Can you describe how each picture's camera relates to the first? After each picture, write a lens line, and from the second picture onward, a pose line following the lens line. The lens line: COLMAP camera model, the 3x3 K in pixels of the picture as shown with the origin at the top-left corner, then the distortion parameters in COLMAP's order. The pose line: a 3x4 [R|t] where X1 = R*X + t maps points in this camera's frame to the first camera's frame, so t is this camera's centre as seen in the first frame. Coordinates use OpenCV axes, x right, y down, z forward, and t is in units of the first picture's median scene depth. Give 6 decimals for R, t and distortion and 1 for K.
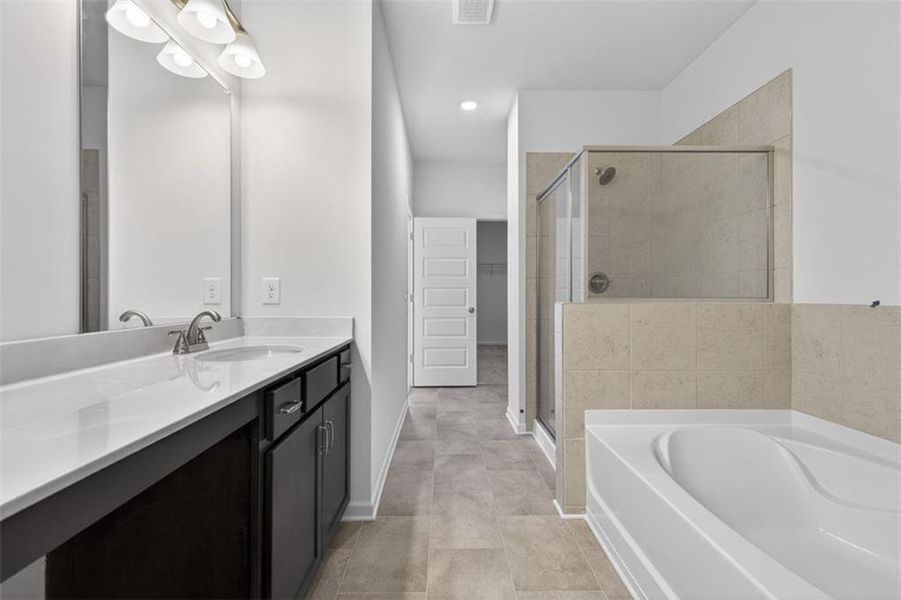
lens RADIAL K [[384.1, 0, 452.4], [0, 384.1, 297.5], [0, 0, 1]] dist [0.010759, -0.000027]
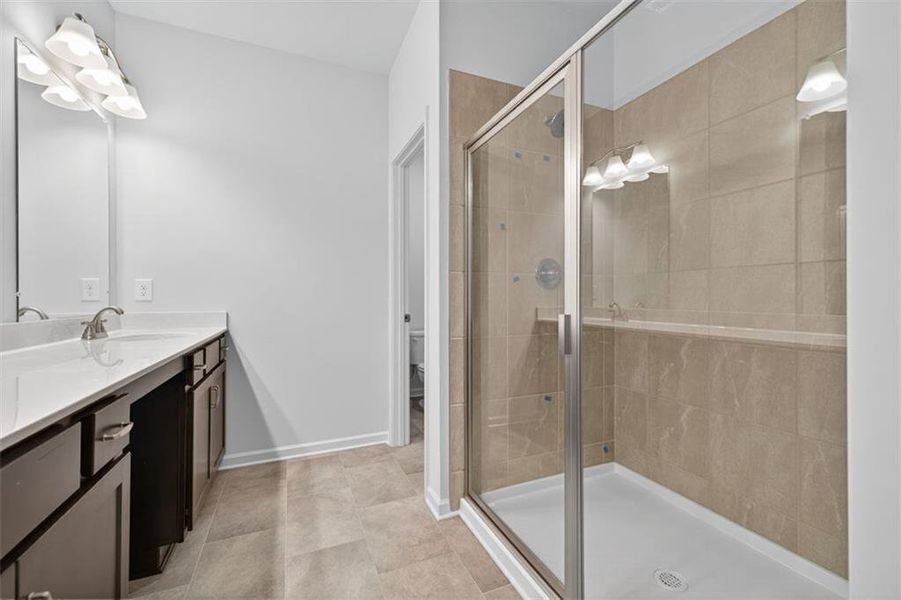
lens RADIAL K [[376.2, 0, 451.0], [0, 376.2, 297.0], [0, 0, 1]] dist [0.003230, -0.000398]
pose [[0.929976, 0.002728, 0.367609, -0.030805], [-0.001120, 0.999989, -0.004588, 0.006042], [-0.367618, 0.003855, 0.929969, -0.529014]]
